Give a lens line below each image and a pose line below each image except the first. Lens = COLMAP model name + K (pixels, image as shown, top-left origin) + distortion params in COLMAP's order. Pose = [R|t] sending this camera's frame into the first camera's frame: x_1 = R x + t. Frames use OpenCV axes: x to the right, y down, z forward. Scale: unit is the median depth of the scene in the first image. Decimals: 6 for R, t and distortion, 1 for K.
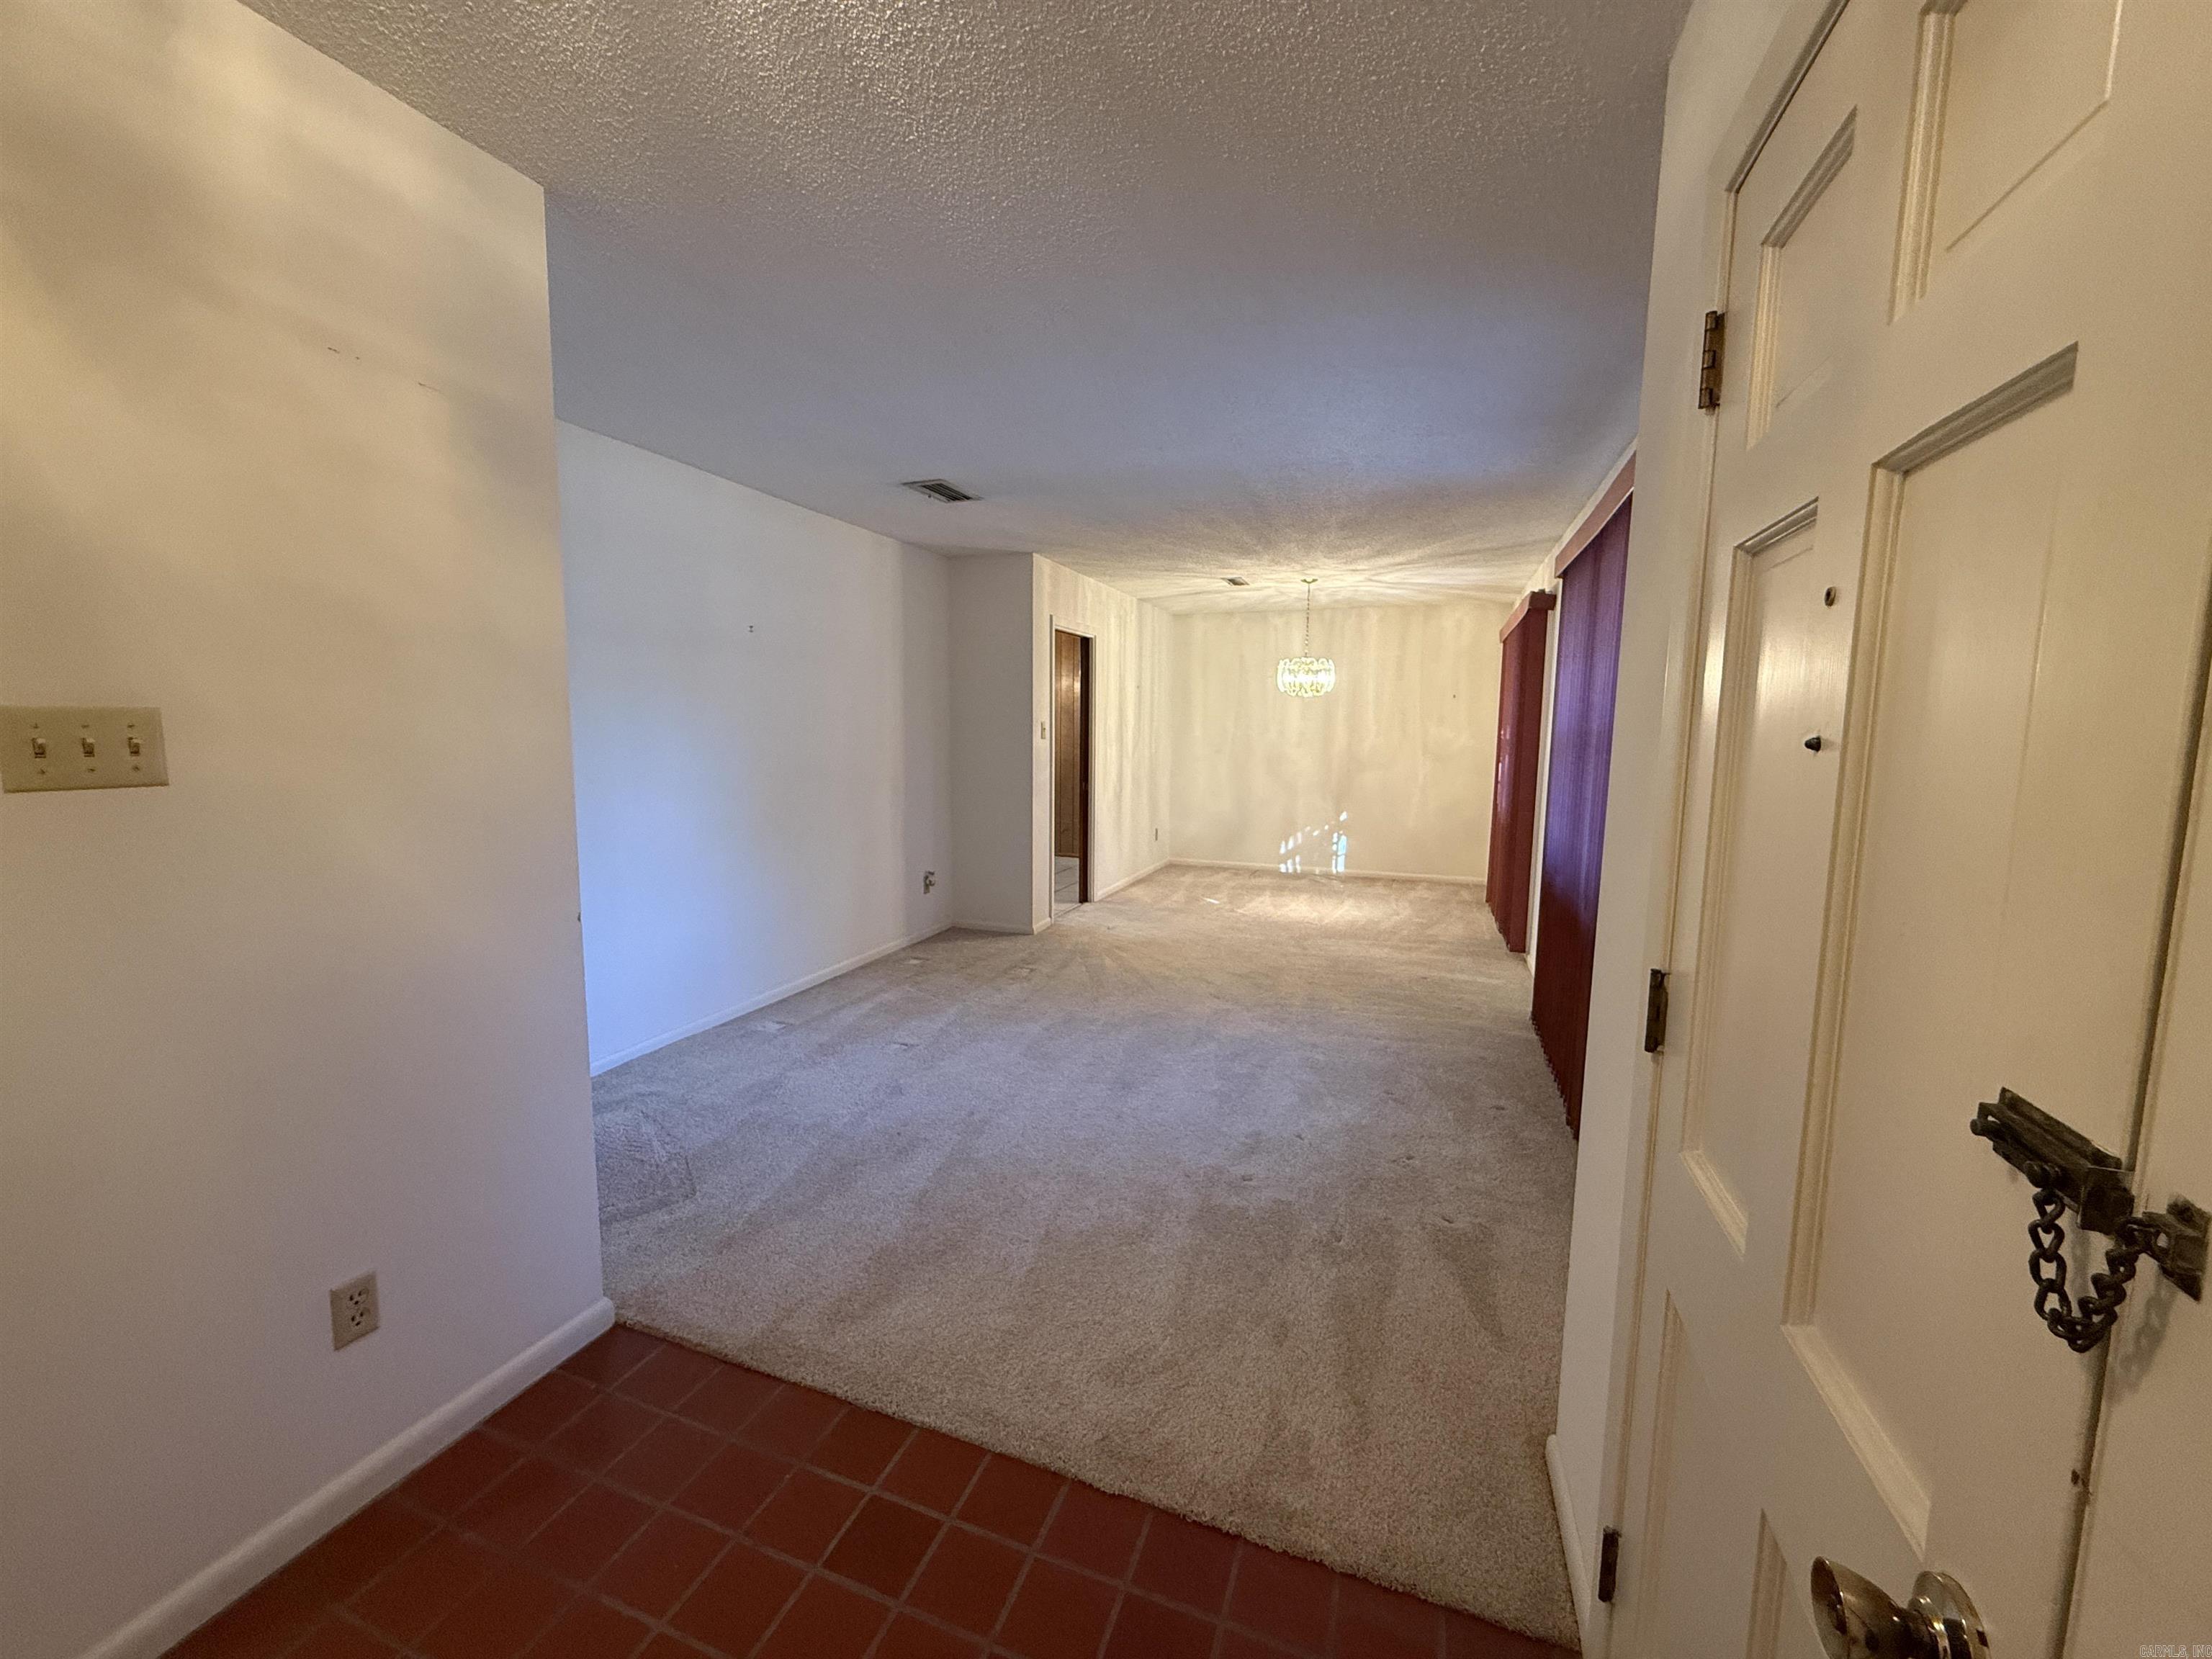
lens RADIAL K [[913.4, 0, 1095.3], [0, 913.4, 828.7], [0, 0, 1]] dist [-0.001164, 0.000209]
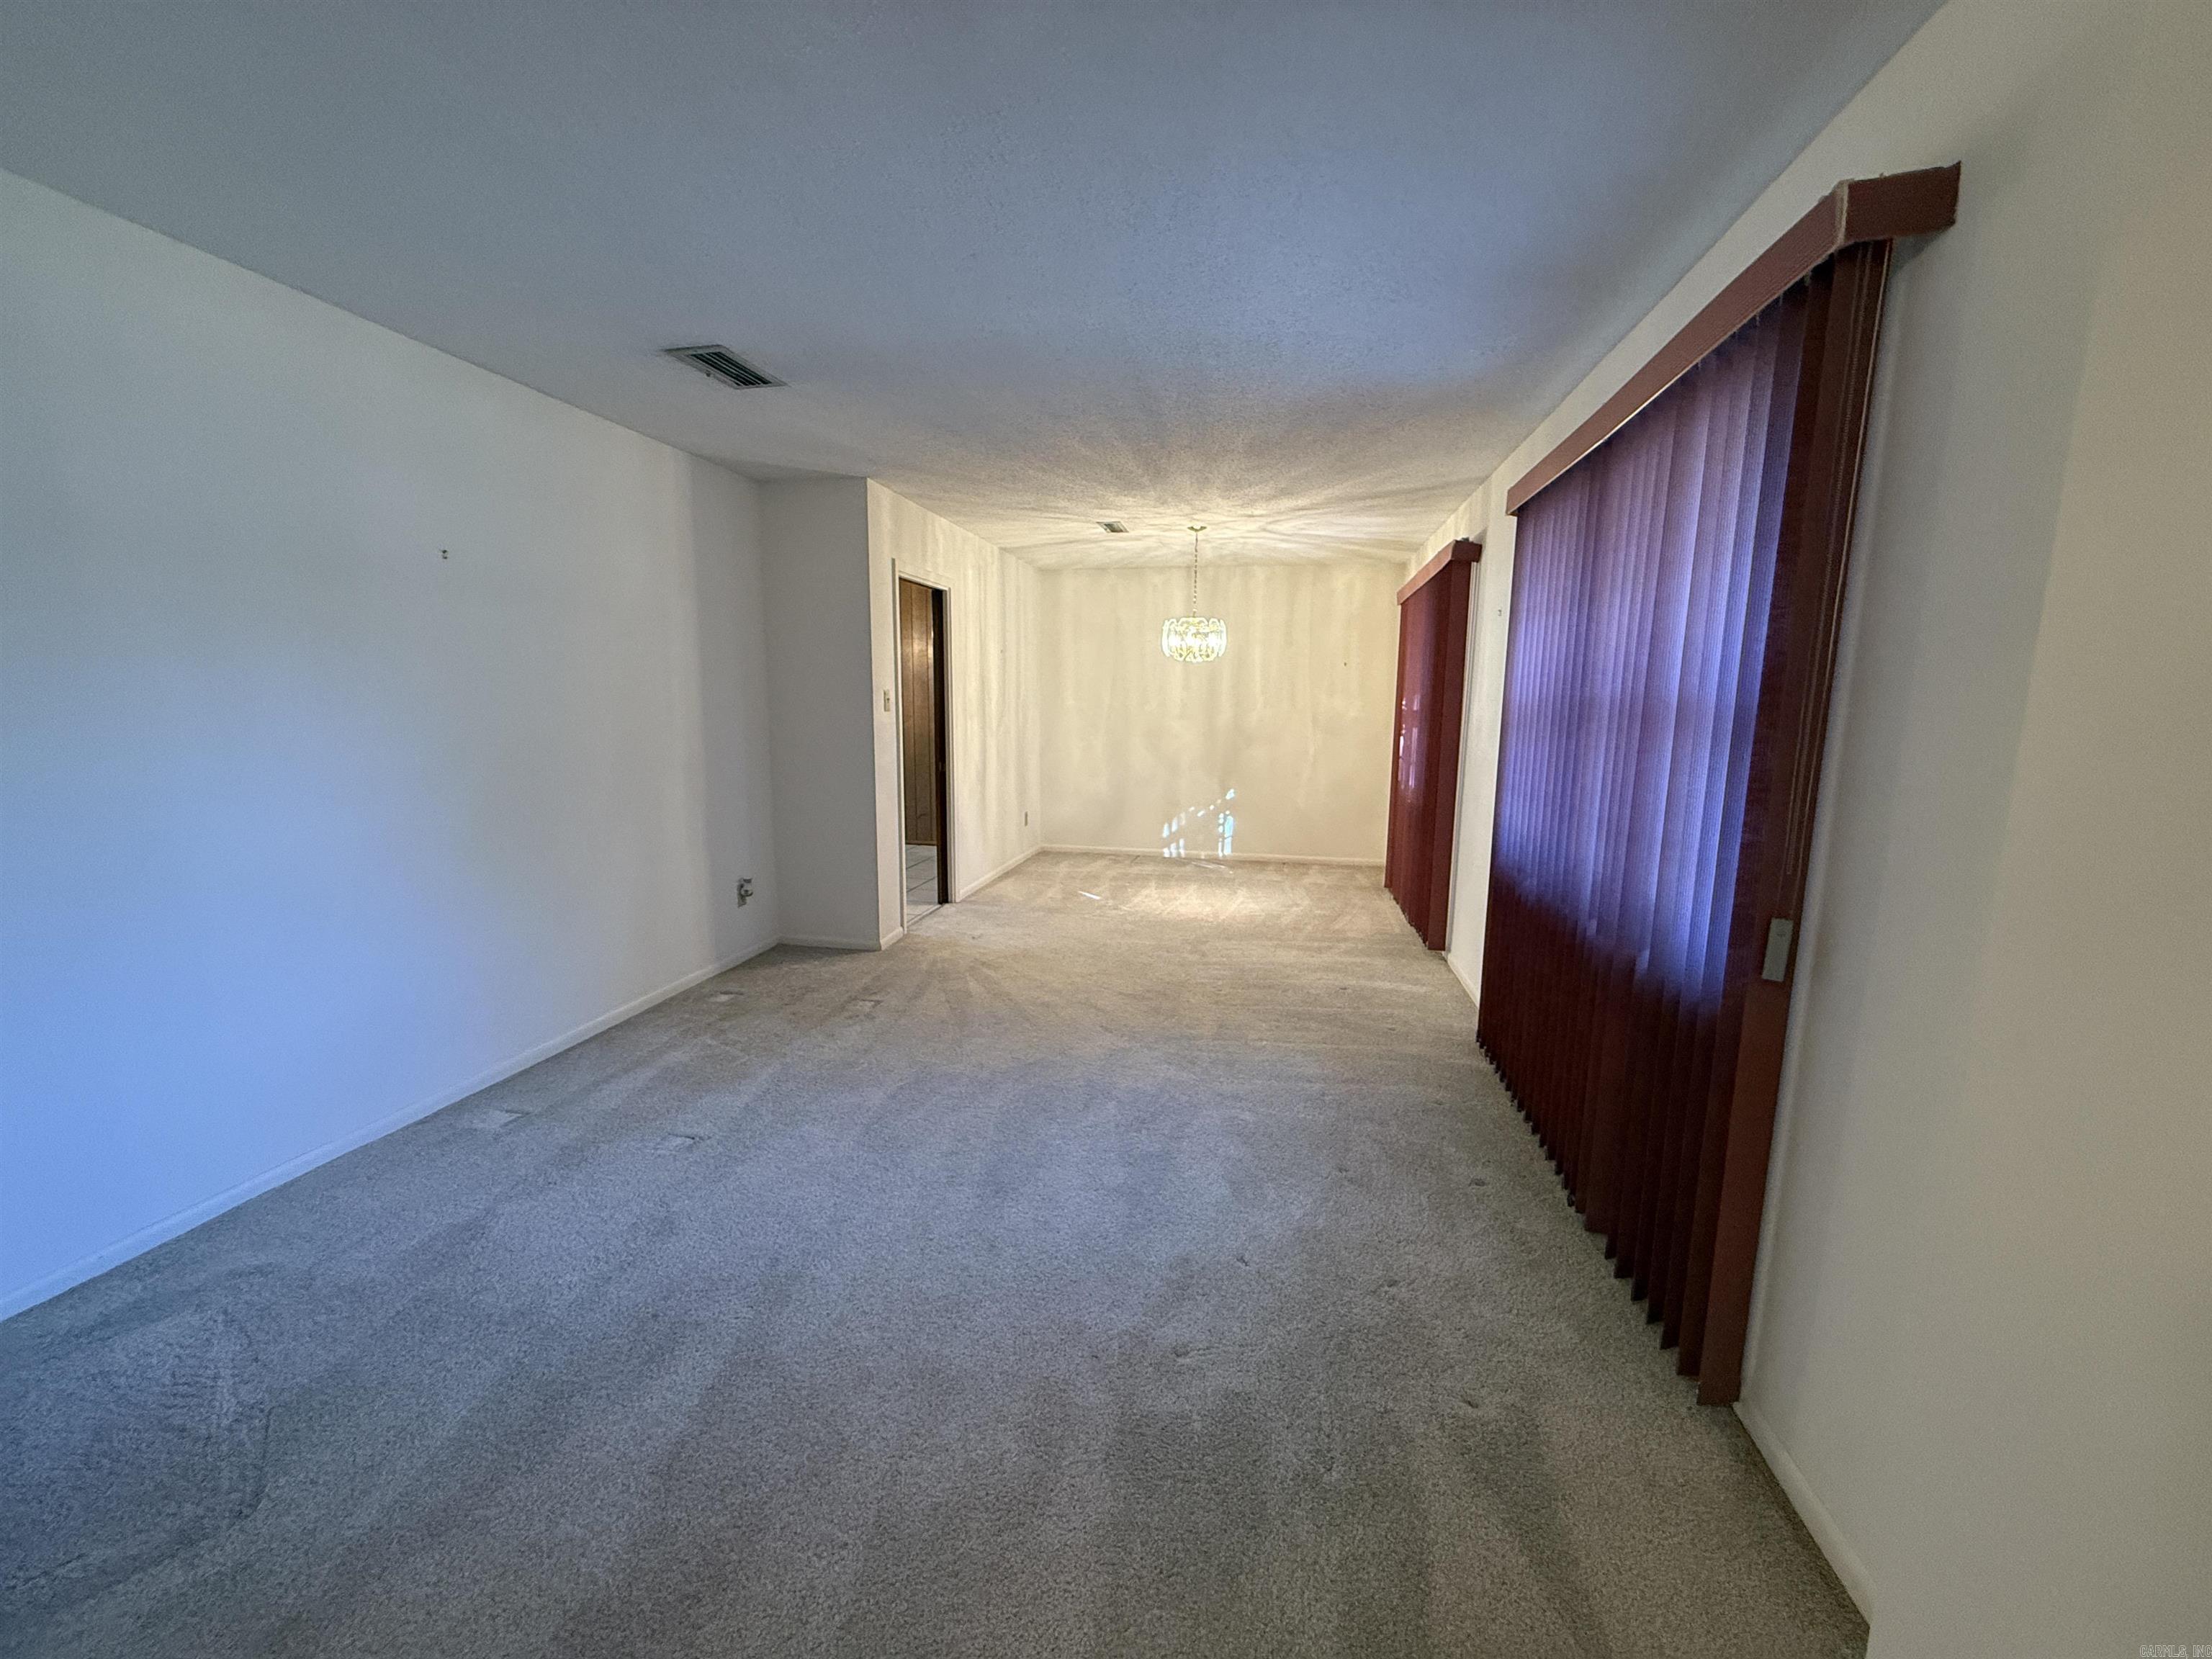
lens RADIAL K [[913.4, 0, 1104.7], [0, 913.4, 829.0], [0, 0, 1]] dist [-0.001164, 0.000209]
pose [[0.987434, -0.023027, 0.156347, 0.005819], [0.018126, 0.999301, 0.032703, -0.019541], [-0.156991, -0.029459, 0.987161, 0.190212]]
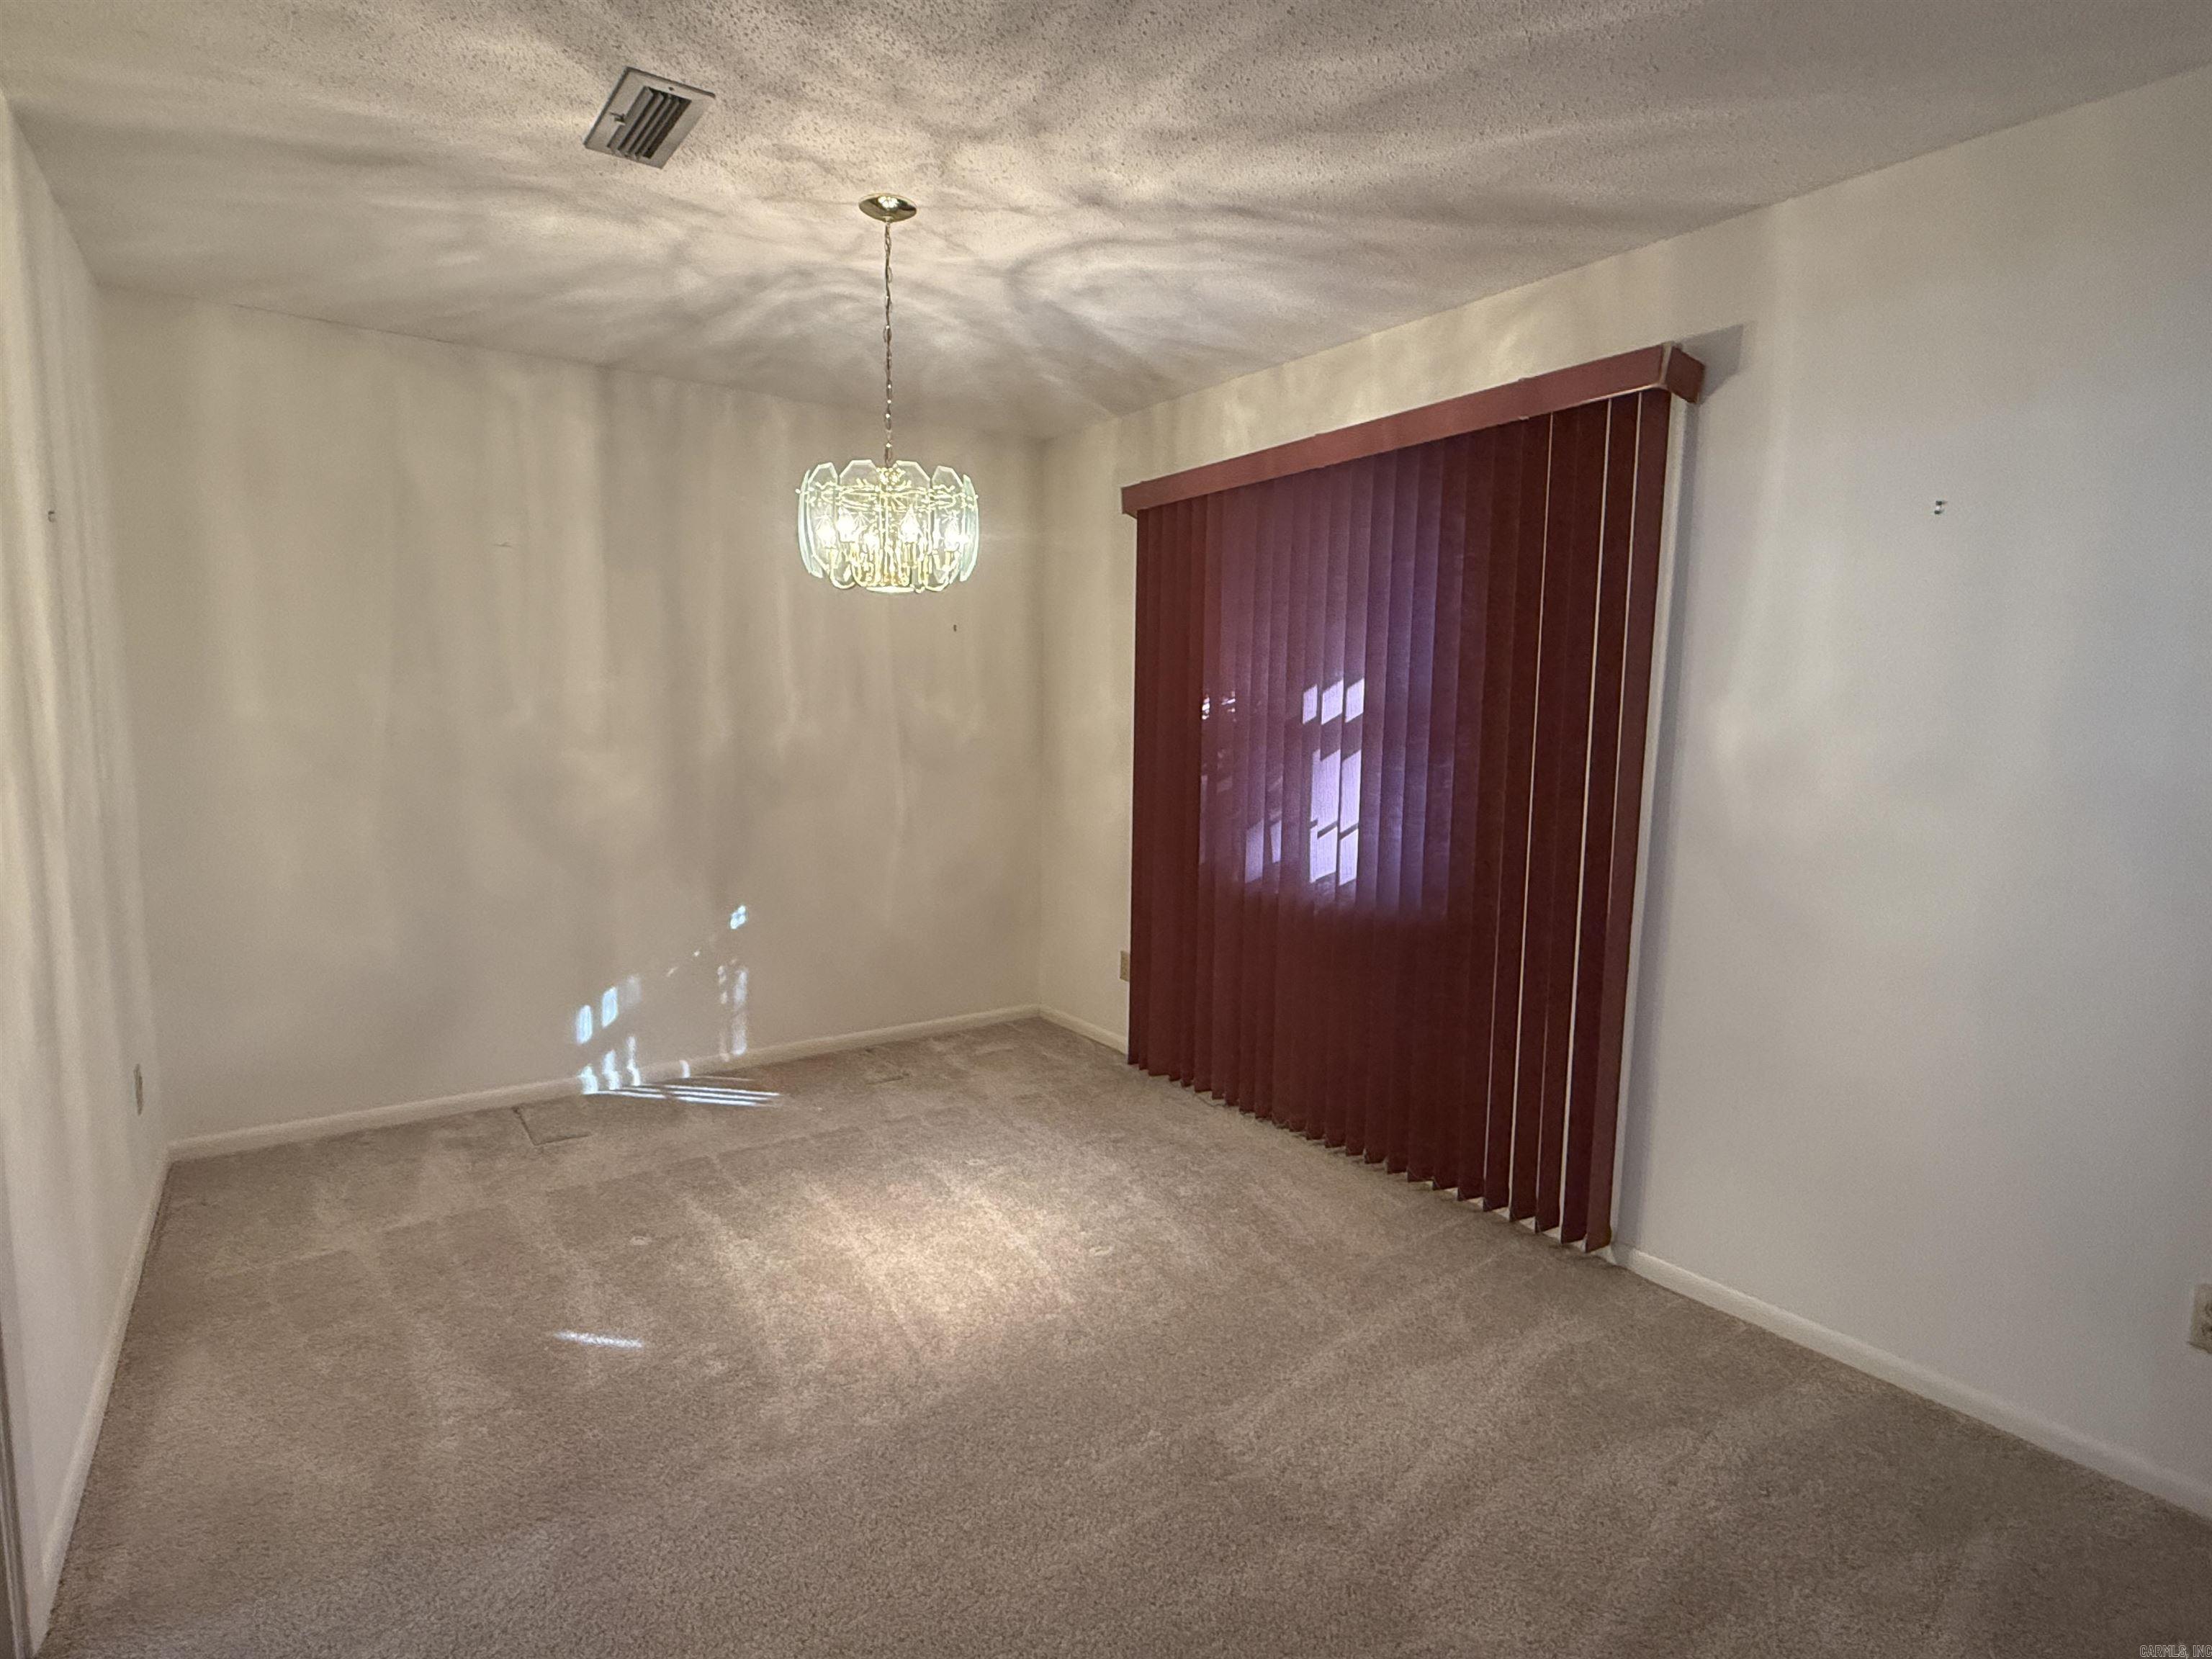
lens RADIAL K [[1148.9, 0, 1116.5], [0, 1148.9, 828.6], [0, 0, 1]] dist [0.001305, -0.000817]
pose [[0.571358, -0.089095, 0.815851, -0.067323], [0.089418, 0.994930, 0.046029, -0.100061], [-0.815815, 0.046653, 0.576428, 0.953804]]
